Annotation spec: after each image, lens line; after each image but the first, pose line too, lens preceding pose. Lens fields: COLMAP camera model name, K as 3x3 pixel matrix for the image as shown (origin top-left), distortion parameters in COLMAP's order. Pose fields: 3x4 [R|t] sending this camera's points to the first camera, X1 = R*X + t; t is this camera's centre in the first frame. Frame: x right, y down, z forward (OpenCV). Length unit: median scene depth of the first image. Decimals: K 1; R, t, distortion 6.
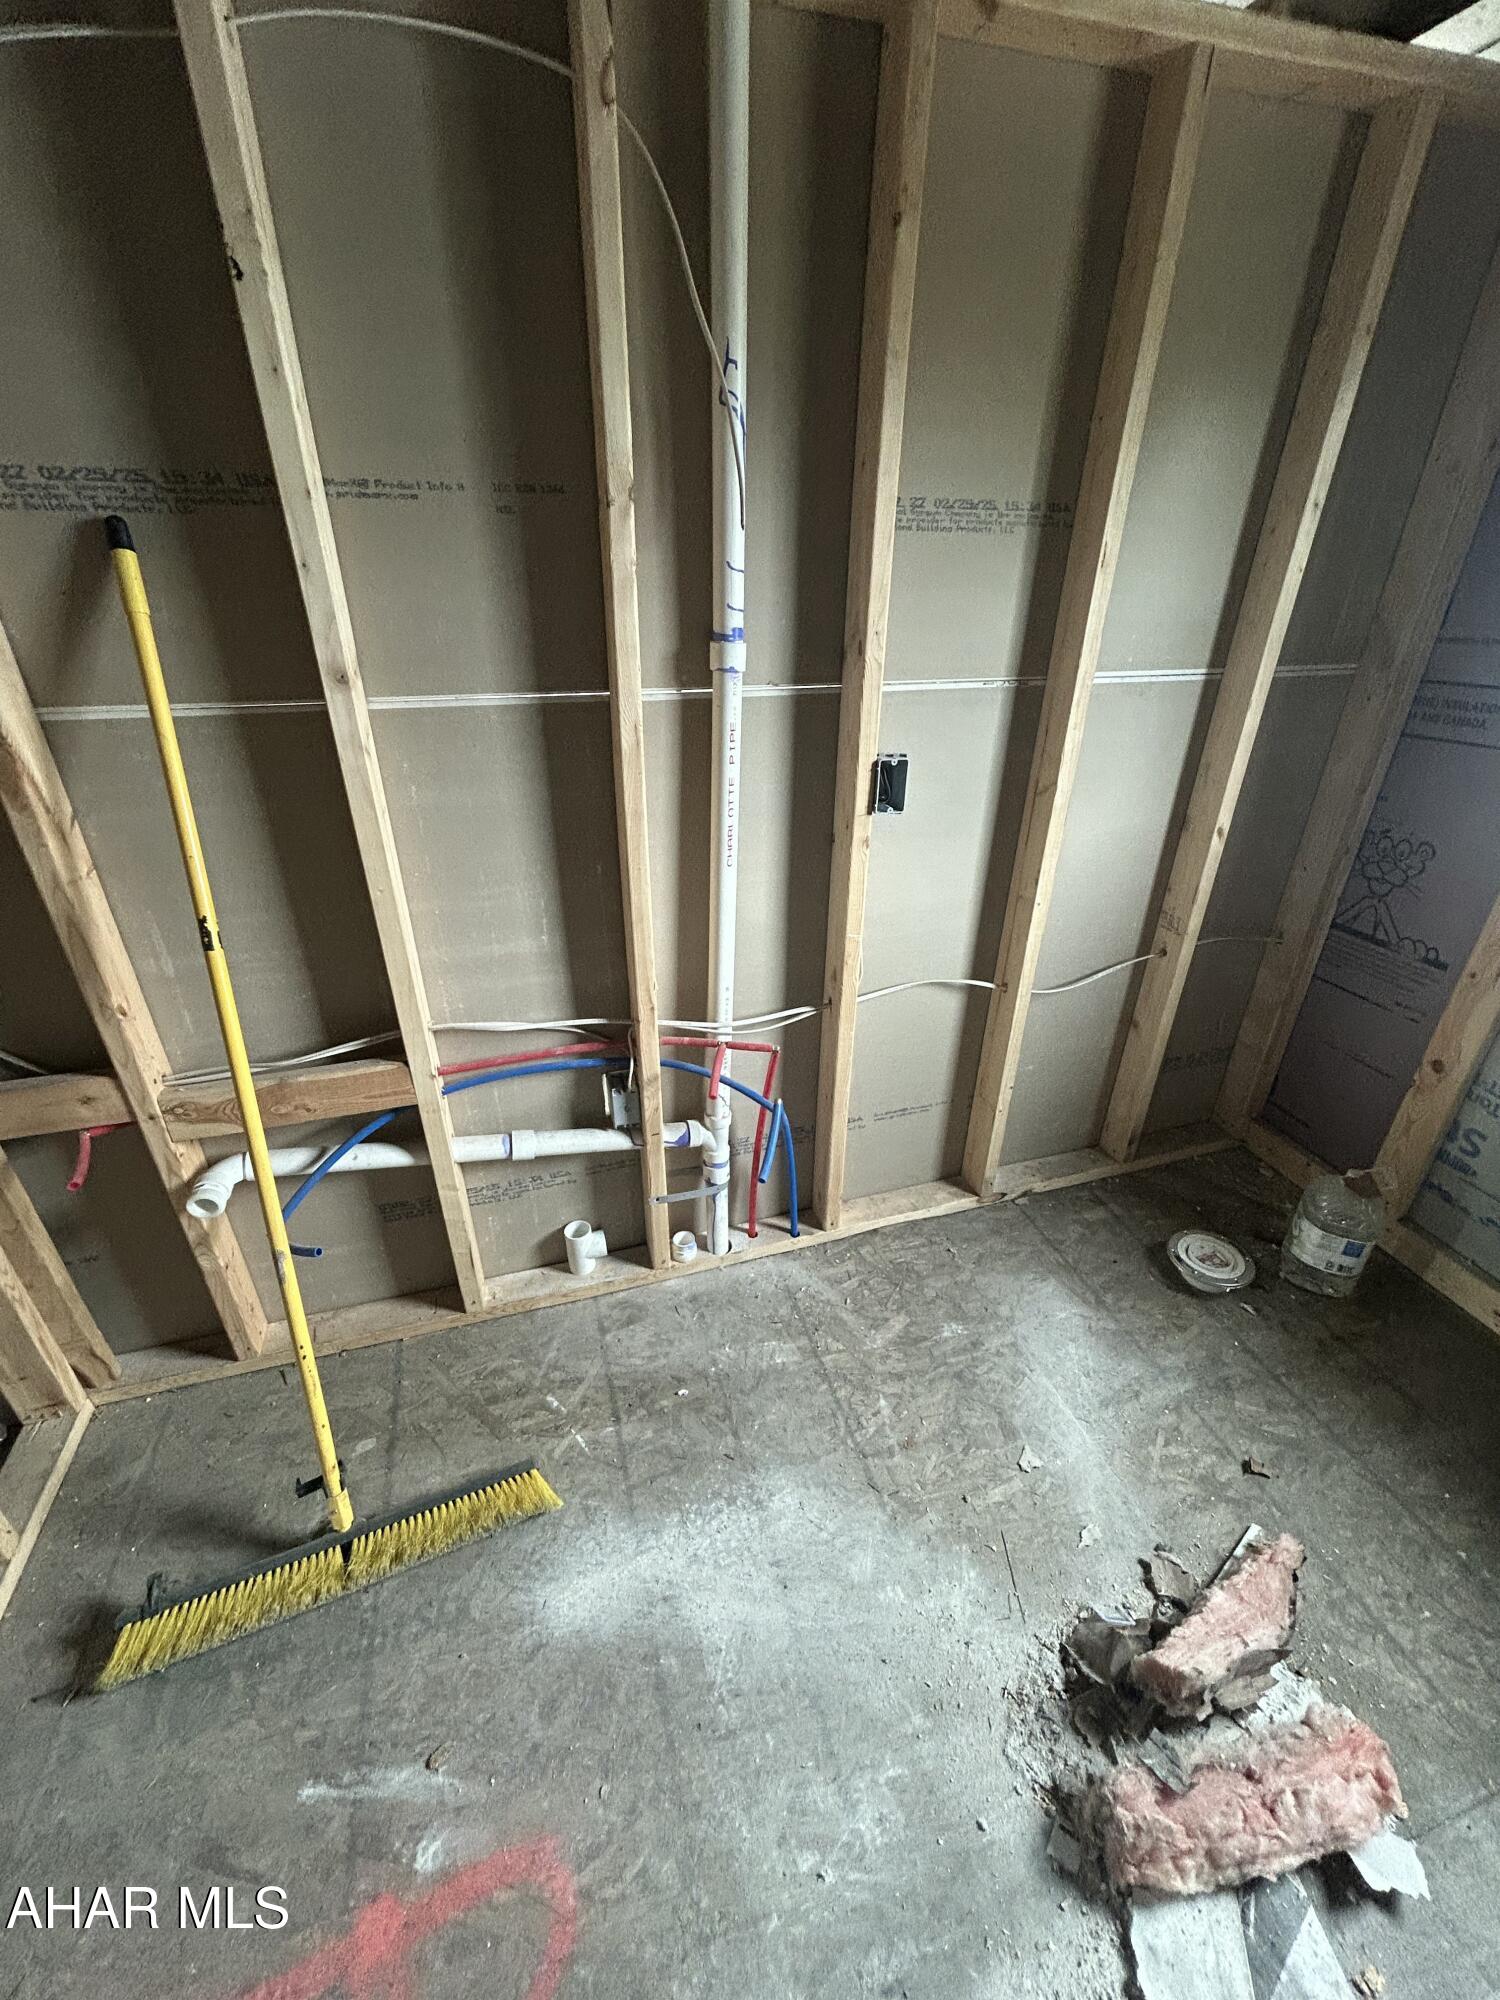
lens RADIAL K [[798.5, 0, 749.4], [0, 798.5, 1005.3], [0, 0, 1]] dist [-0.002215, -0.000317]
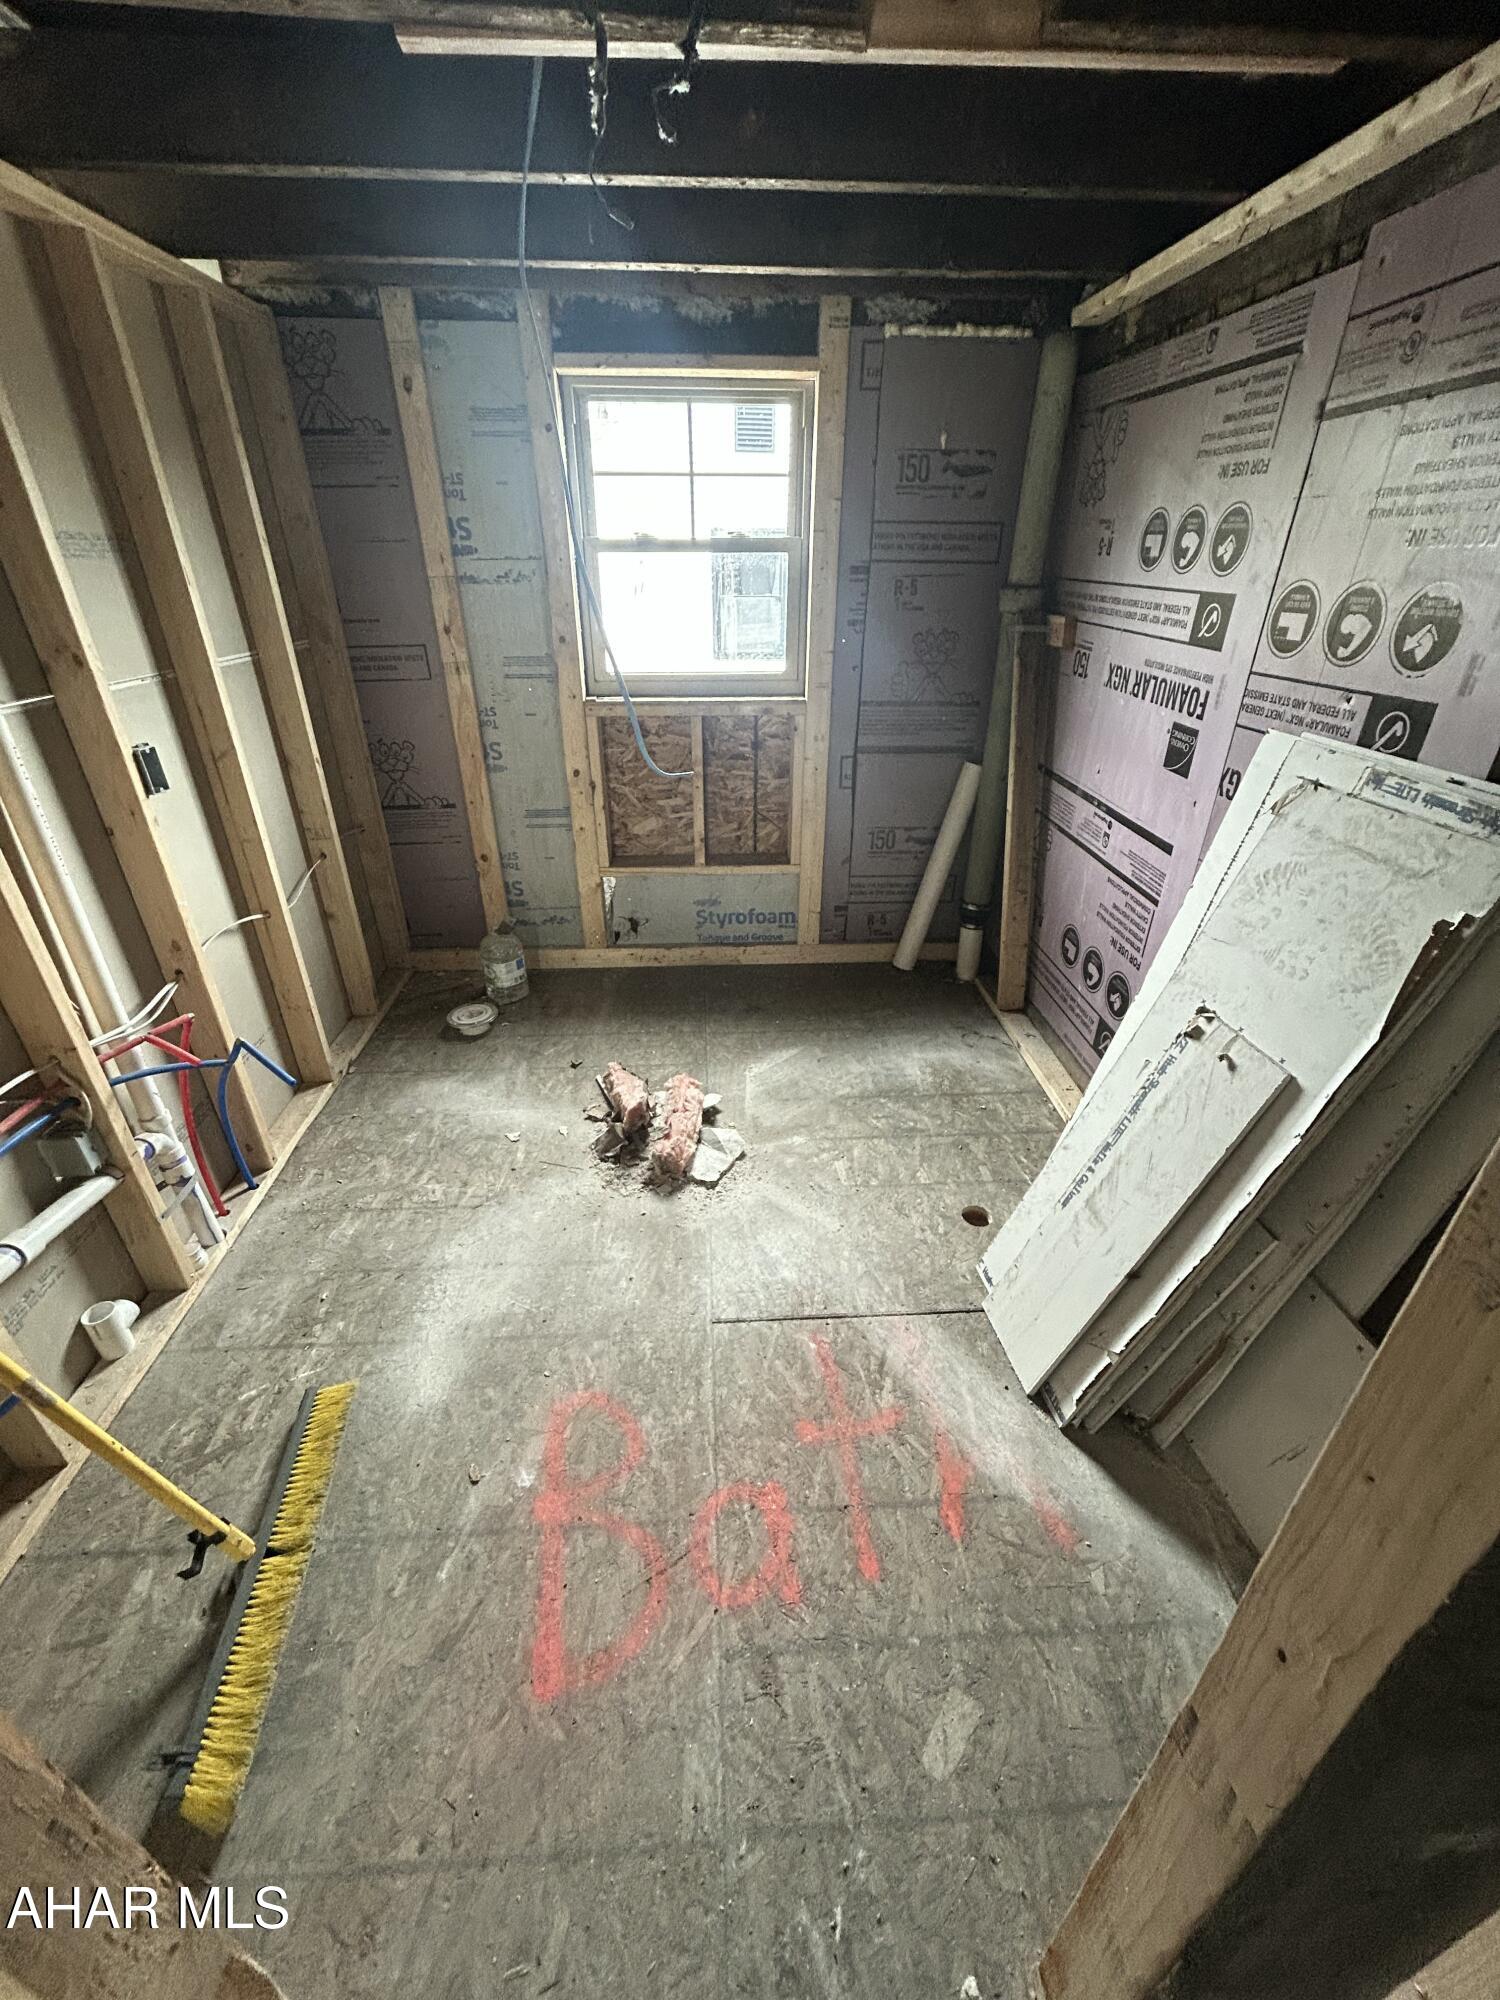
lens RADIAL K [[798.5, 0, 749.4], [0, 798.5, 1005.3], [0, 0, 1]] dist [-0.002215, -0.000317]
pose [[0.235296, -0.472643, 0.849261, -0.692848], [0.450758, 0.827206, 0.335482, 0.018805], [-0.861077, 0.303873, 0.407686, -0.137373]]
